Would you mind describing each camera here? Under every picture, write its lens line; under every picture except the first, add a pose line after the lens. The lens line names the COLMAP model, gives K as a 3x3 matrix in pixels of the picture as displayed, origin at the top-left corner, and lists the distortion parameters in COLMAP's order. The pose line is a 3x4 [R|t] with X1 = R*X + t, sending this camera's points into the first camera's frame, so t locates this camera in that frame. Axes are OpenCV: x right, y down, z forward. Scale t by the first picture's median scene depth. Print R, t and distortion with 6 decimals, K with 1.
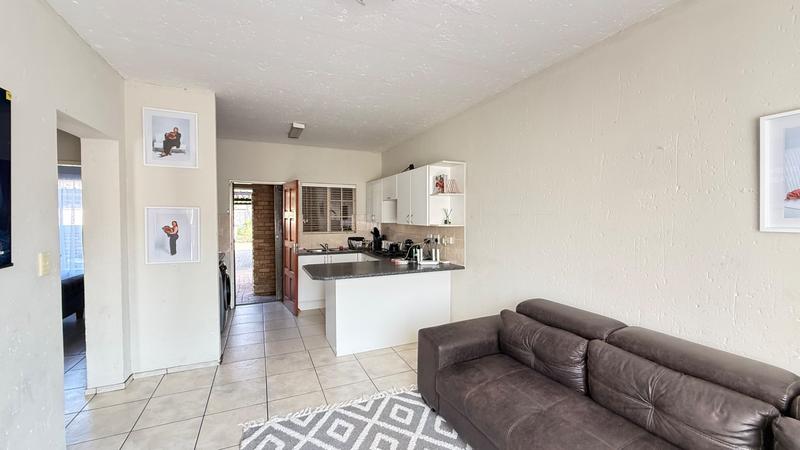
lens RADIAL K [[316.2, 0, 397.9], [0, 316.2, 221.7], [0, 0, 1]] dist [0.002799, 0.000701]
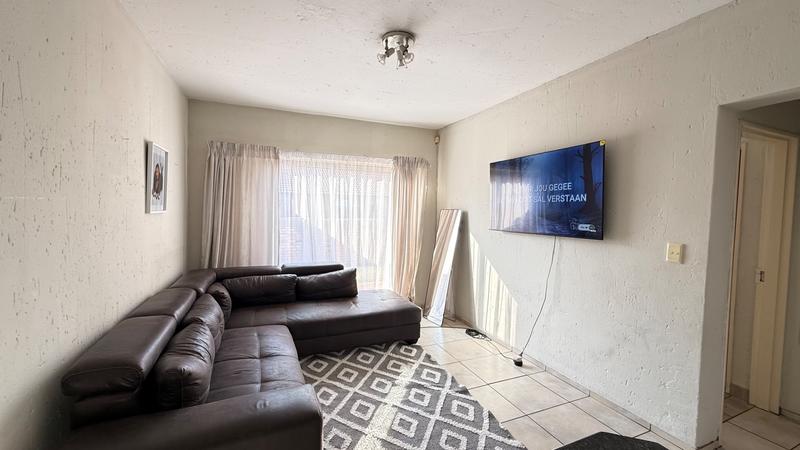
lens RADIAL K [[316.2, 0, 400.3], [0, 316.2, 220.7], [0, 0, 1]] dist [0.002799, 0.000701]
pose [[-0.999516, -0.030469, 0.006230, -0.153134], [-0.030115, 0.998260, 0.050705, -0.019728], [-0.007764, 0.050492, -0.998694, 1.932025]]
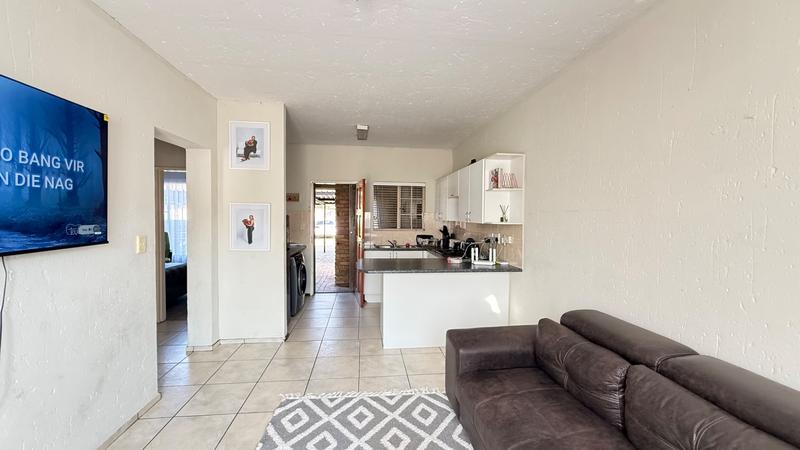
lens RADIAL K [[316.2, 0, 398.4], [0, 316.2, 221.6], [0, 0, 1]] dist [0.002799, 0.000701]
pose [[0.954534, 0.014005, -0.297772, 0.197333], [-0.014327, 0.999897, 0.001101, 0.014625], [0.297757, 0.003216, 0.954636, 0.041169]]
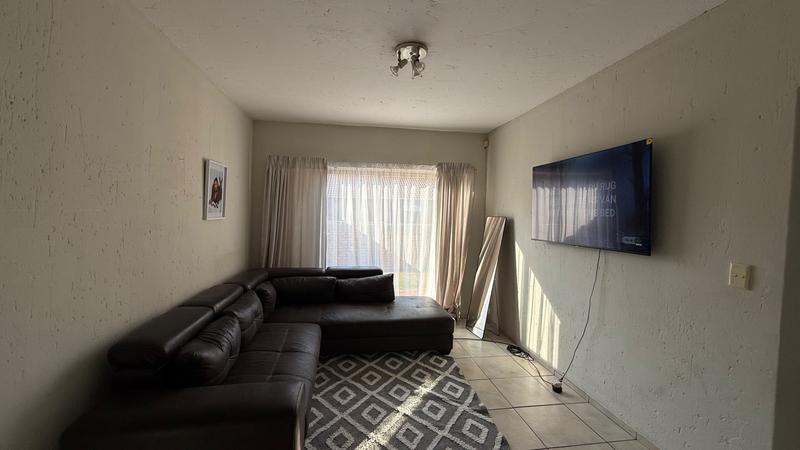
lens RADIAL K [[316.2, 0, 400.4], [0, 316.2, 220.9], [0, 0, 1]] dist [0.002799, 0.000701]
pose [[-0.969005, -0.039827, 0.243809, -0.388328], [-0.030039, 0.998592, 0.043734, -0.041567], [-0.245208, 0.035054, -0.968837, 1.907427]]
